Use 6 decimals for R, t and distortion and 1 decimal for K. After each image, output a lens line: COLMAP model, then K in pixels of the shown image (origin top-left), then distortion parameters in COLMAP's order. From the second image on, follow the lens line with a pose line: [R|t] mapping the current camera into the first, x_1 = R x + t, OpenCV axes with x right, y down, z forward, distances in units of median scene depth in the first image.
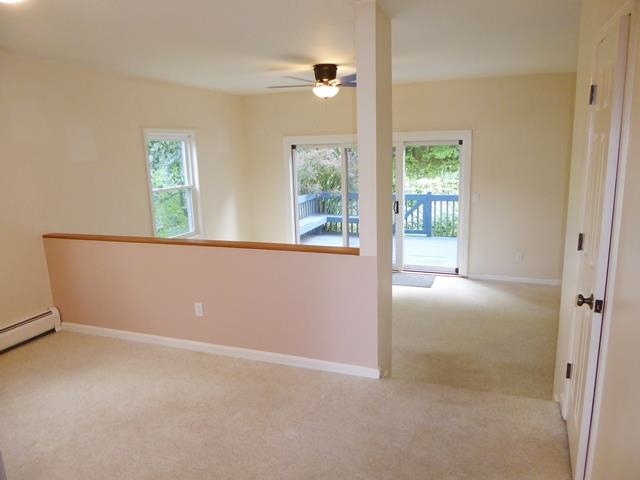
lens RADIAL K [[446.6, 0, 319.3], [0, 446.6, 239.2], [0, 0, 1]] dist [-0.041629, 0.019779]
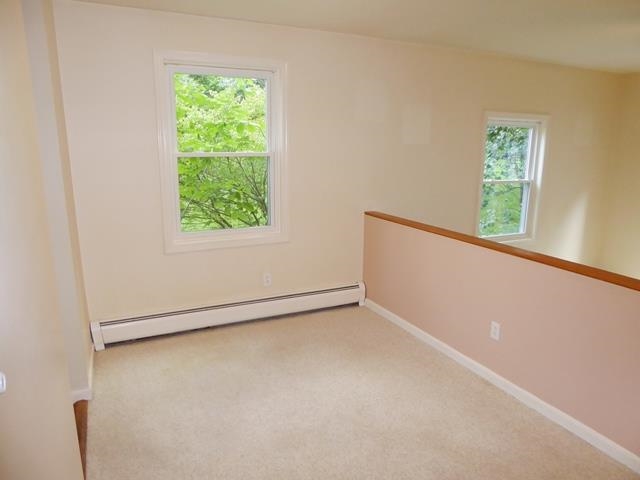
lens RADIAL K [[446.6, 0, 332.3], [0, 446.6, 238.0], [0, 0, 1]] dist [-0.041629, 0.019779]
pose [[0.739944, 0.186066, -0.646422, 0.001277], [-0.176204, 0.981041, 0.080687, -0.013618], [0.649180, 0.054198, 0.758701, 0.113219]]
